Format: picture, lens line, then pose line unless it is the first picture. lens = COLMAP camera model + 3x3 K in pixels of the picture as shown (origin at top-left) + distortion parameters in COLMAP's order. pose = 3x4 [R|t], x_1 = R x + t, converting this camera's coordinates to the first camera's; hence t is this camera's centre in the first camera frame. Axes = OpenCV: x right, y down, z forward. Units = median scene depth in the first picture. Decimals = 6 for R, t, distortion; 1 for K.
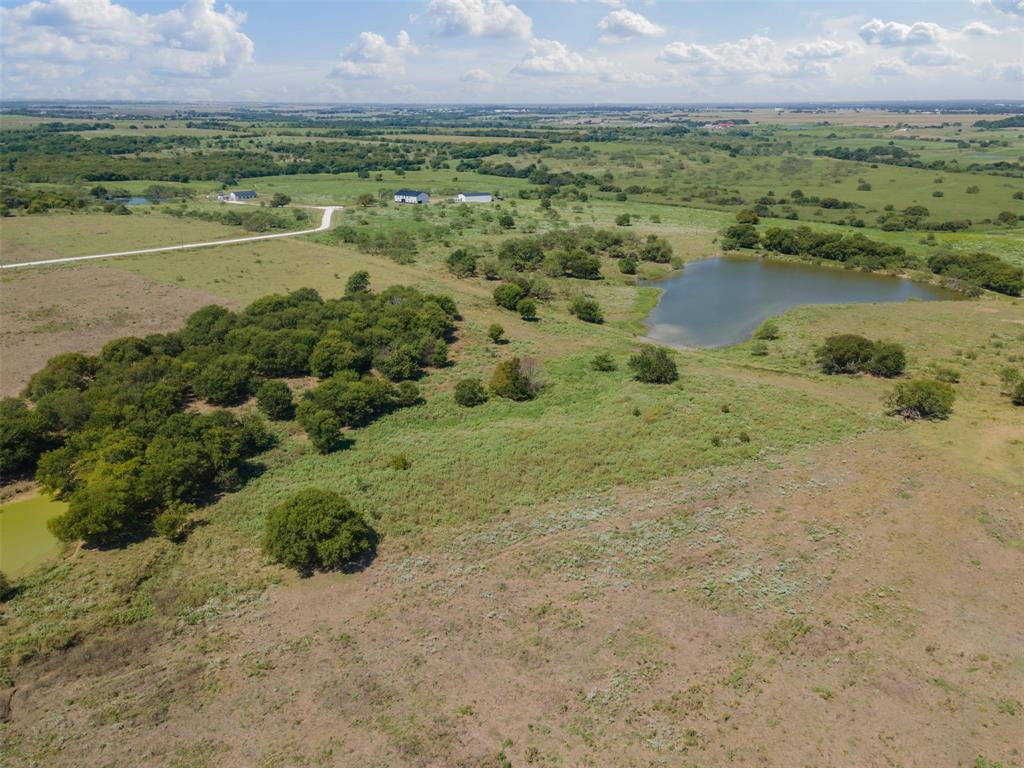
lens RADIAL K [[752.0, 0, 512.0], [0, 752.0, 384.0], [0, 0, 1]] dist [0.010268, 0.056817]
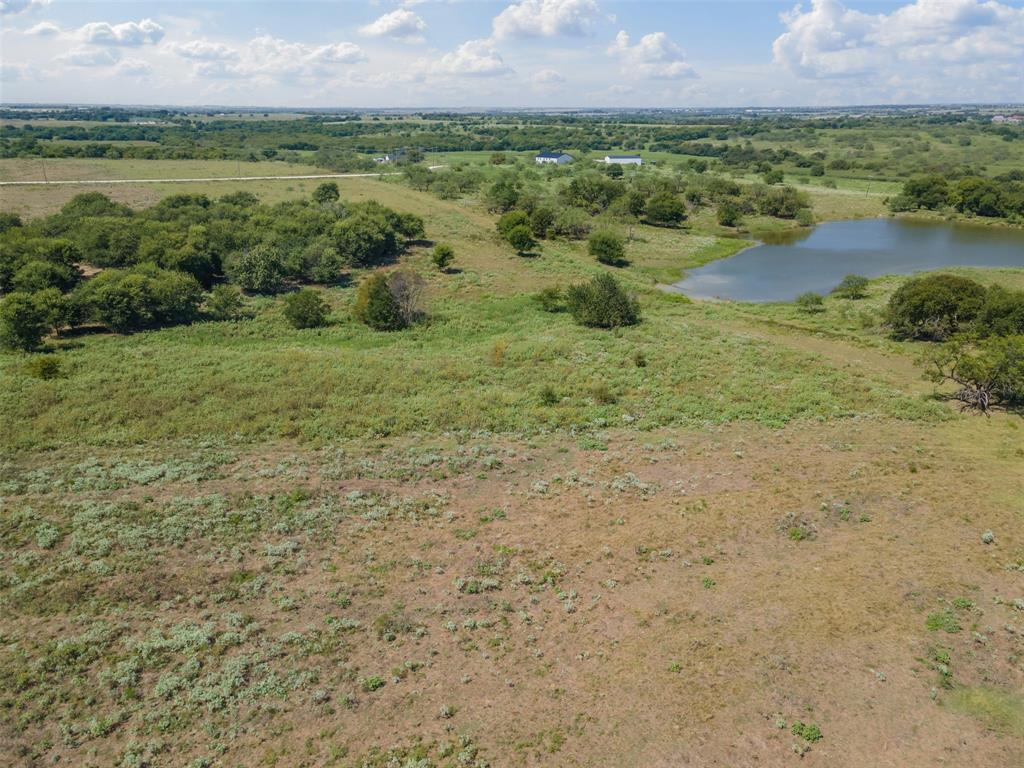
lens RADIAL K [[752.0, 0, 512.0], [0, 752.0, 384.0], [0, 0, 1]] dist [0.010268, 0.056817]
pose [[0.948727, 0.107670, -0.297193, 0.180909], [-0.110580, 0.993842, 0.007052, 0.028552], [0.296123, 0.026173, 0.954791, 0.202462]]
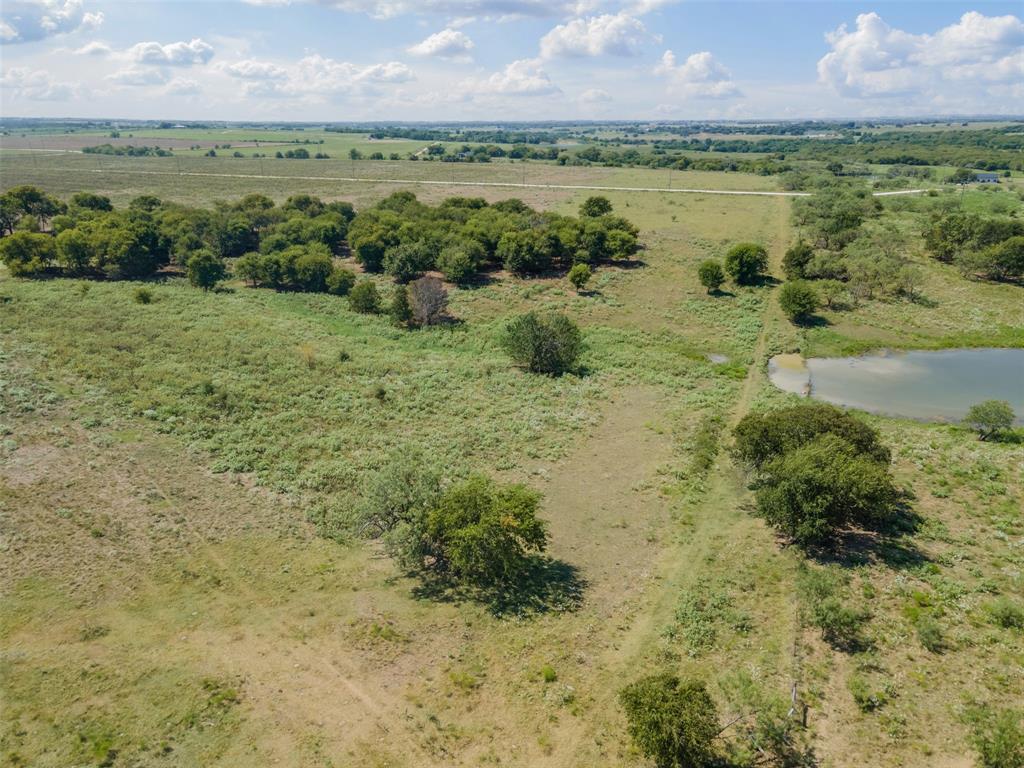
lens RADIAL K [[752.0, 0, 512.0], [0, 752.0, 384.0], [0, 0, 1]] dist [0.010268, 0.056817]
pose [[0.383221, 0.301845, -0.872944, 0.401204], [-0.322129, 0.929433, 0.179963, -0.053599], [0.865664, 0.212235, 0.453412, 0.413186]]
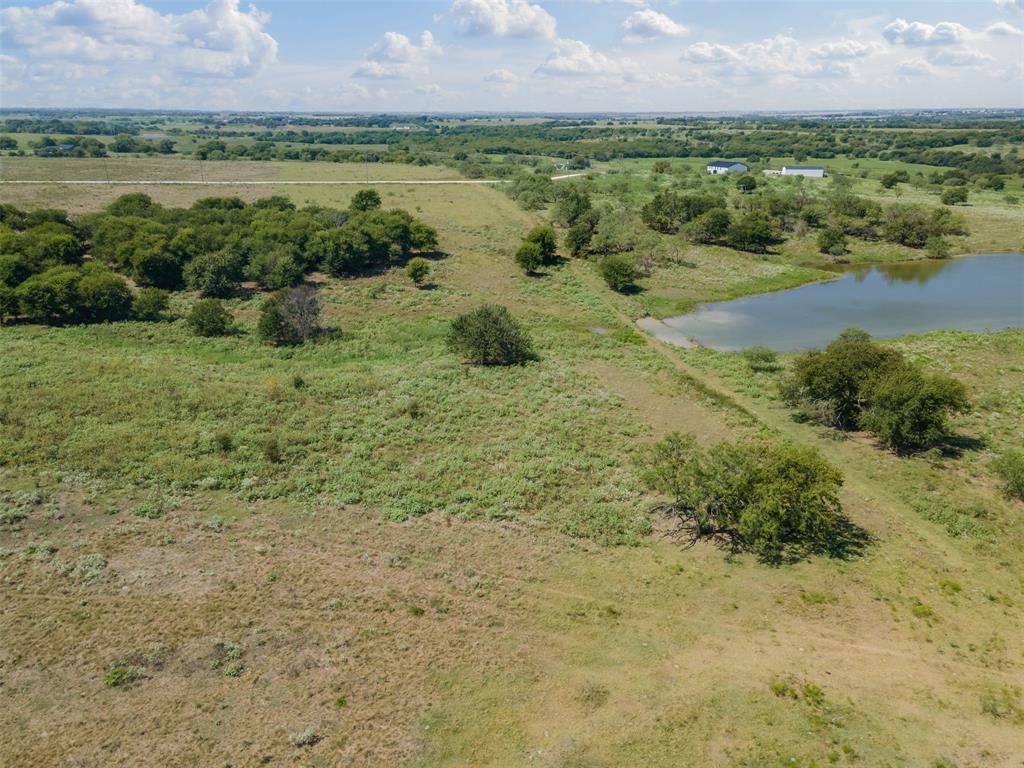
lens RADIAL K [[752.0, 0, 512.0], [0, 752.0, 384.0], [0, 0, 1]] dist [0.010268, 0.056817]
pose [[0.798645, 0.202844, -0.566587, 0.309997], [-0.211179, 0.976075, 0.051774, -0.013119], [0.563533, 0.078302, 0.822374, 0.305955]]
